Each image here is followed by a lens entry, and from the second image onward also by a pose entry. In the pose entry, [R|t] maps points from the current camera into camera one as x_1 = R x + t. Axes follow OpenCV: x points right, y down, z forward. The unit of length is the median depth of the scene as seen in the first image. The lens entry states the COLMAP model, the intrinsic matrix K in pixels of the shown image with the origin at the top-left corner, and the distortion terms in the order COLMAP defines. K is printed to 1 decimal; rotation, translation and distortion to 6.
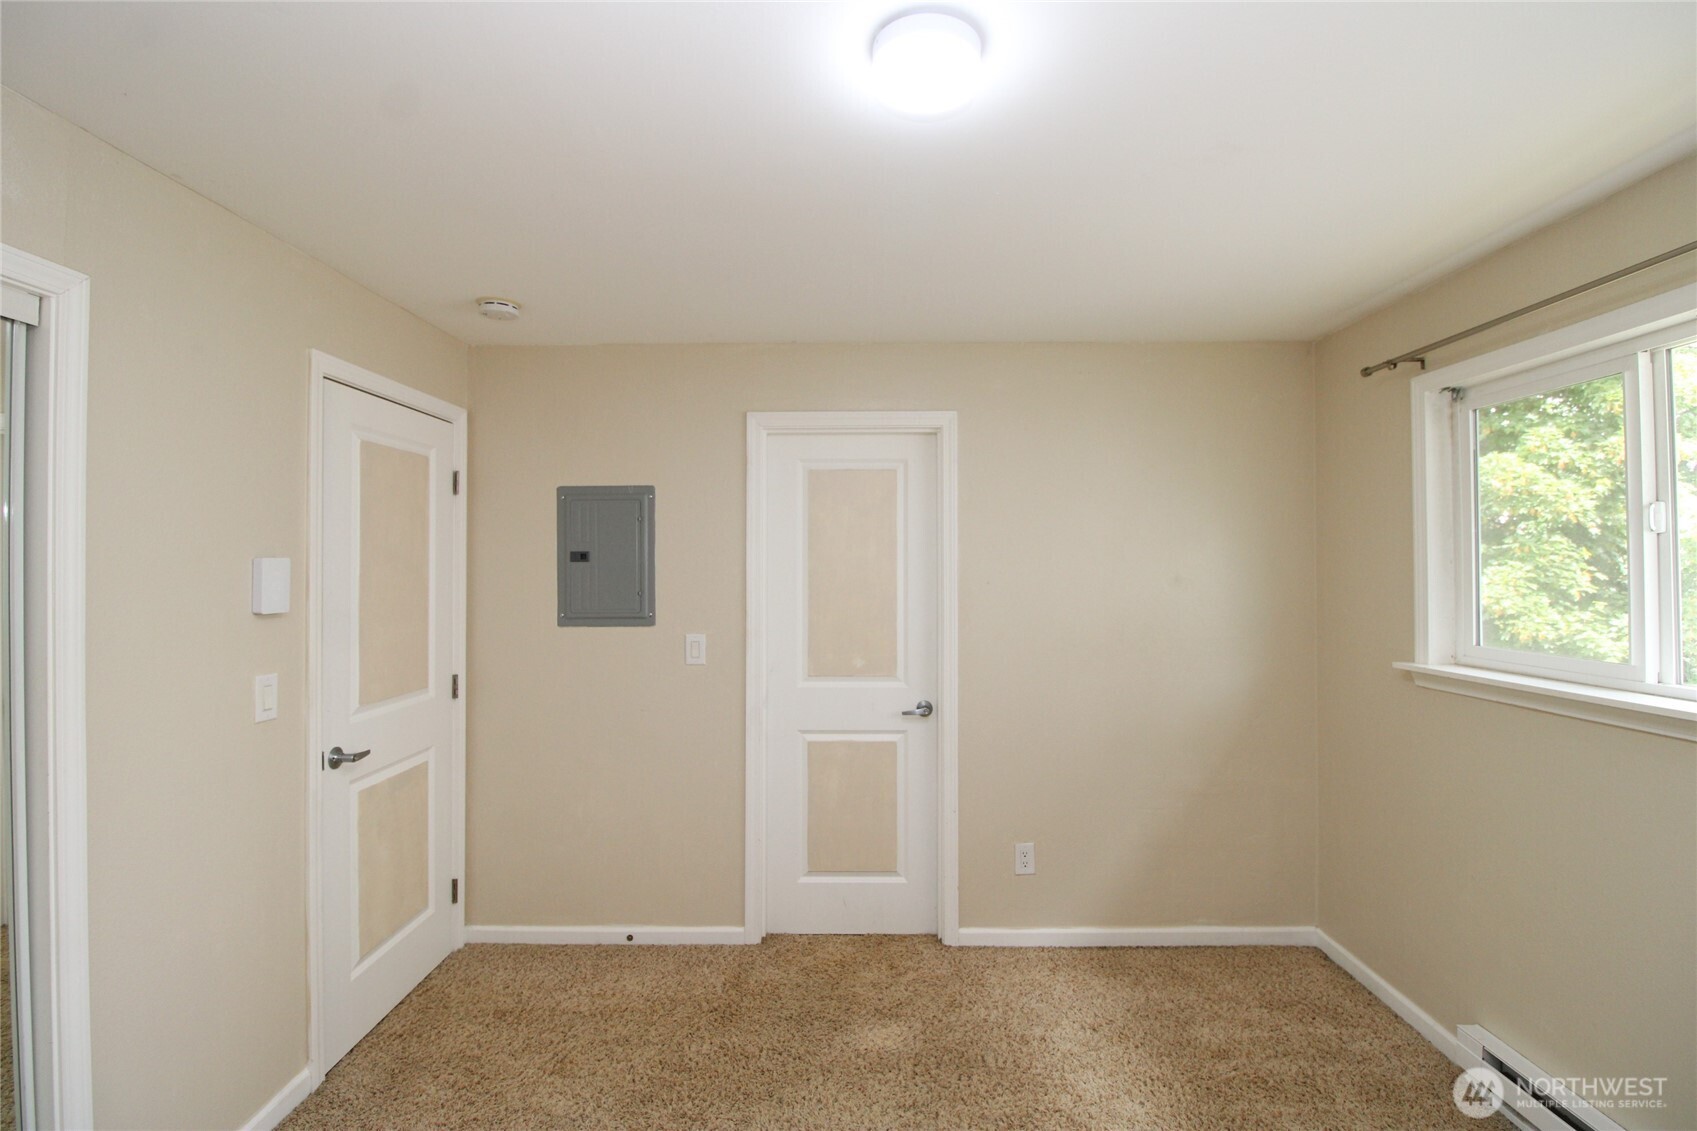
lens RADIAL K [[793.2, 0, 845.8], [0, 793.2, 560.0], [0, 0, 1]] dist [0.000741, -0.012078]
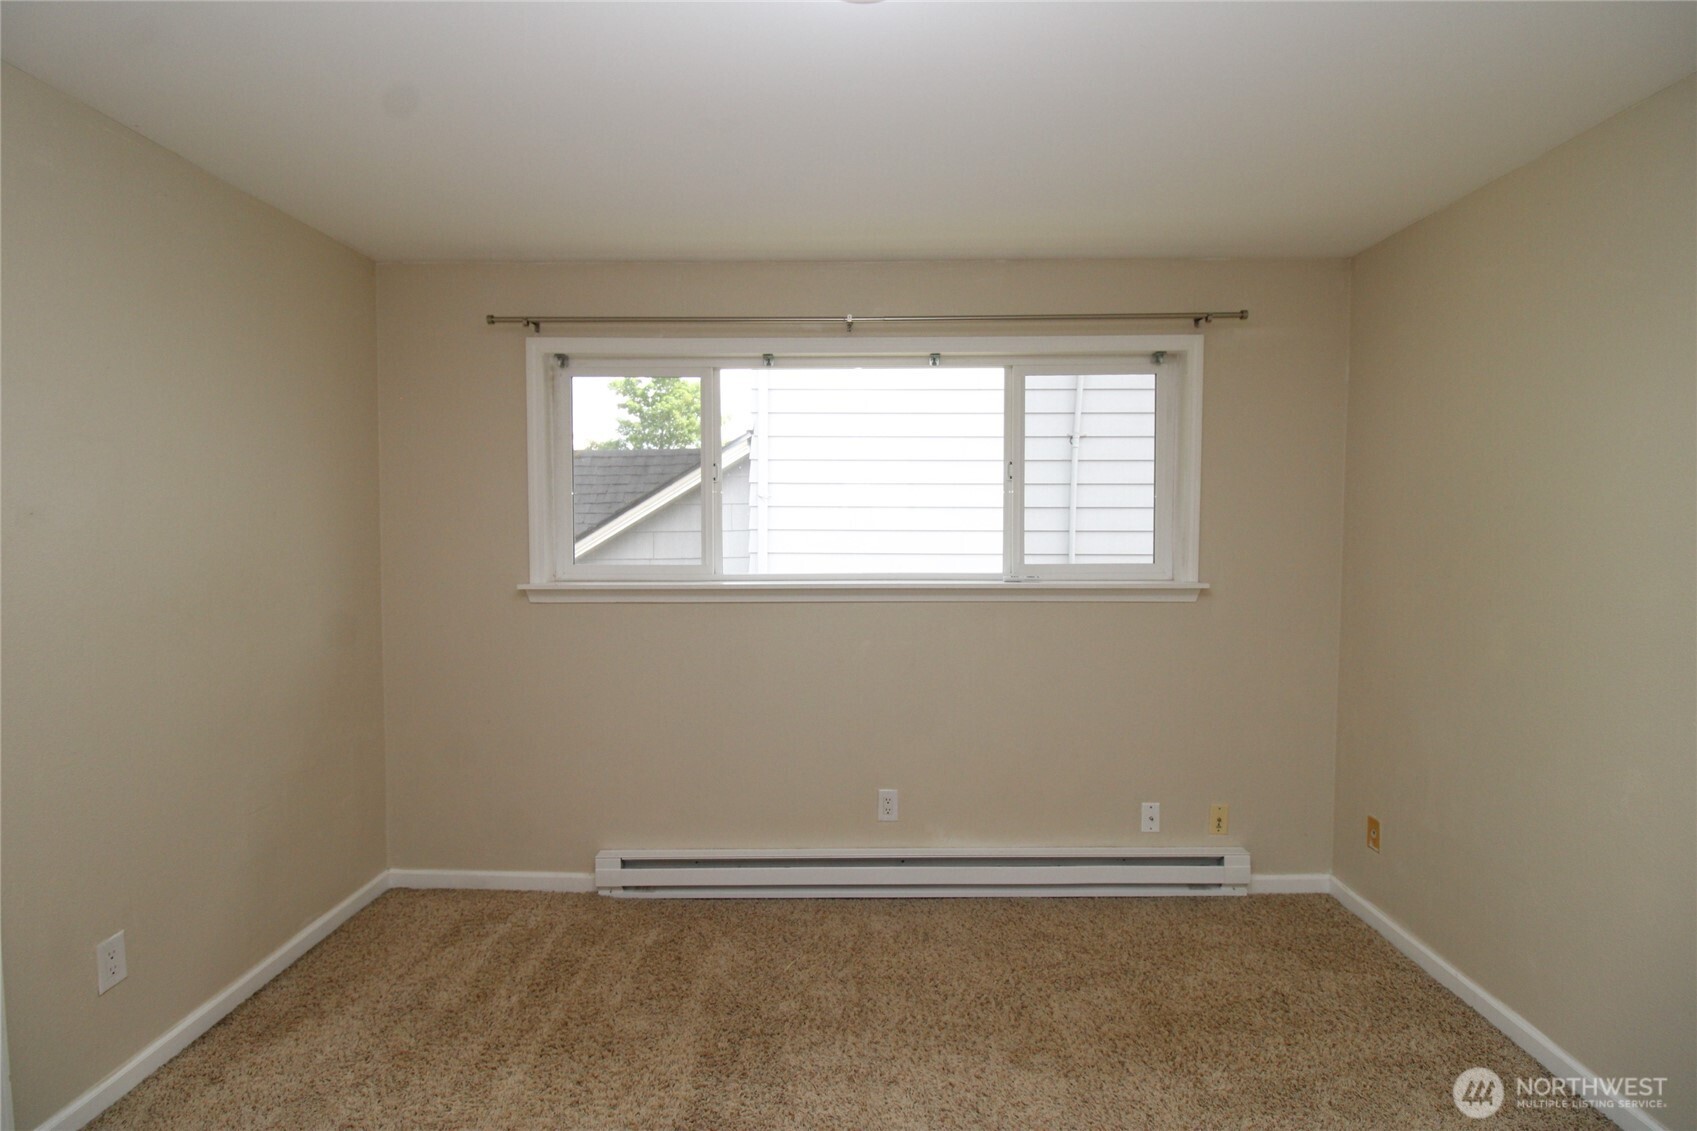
lens RADIAL K [[793.2, 0, 845.8], [0, 793.2, 560.0], [0, 0, 1]] dist [0.000741, -0.012078]
pose [[0.010470, -0.045245, 0.998921, -0.405669], [-0.008785, 0.998933, 0.045338, 0.034130], [-0.999907, -0.009251, 0.010061, 0.473159]]
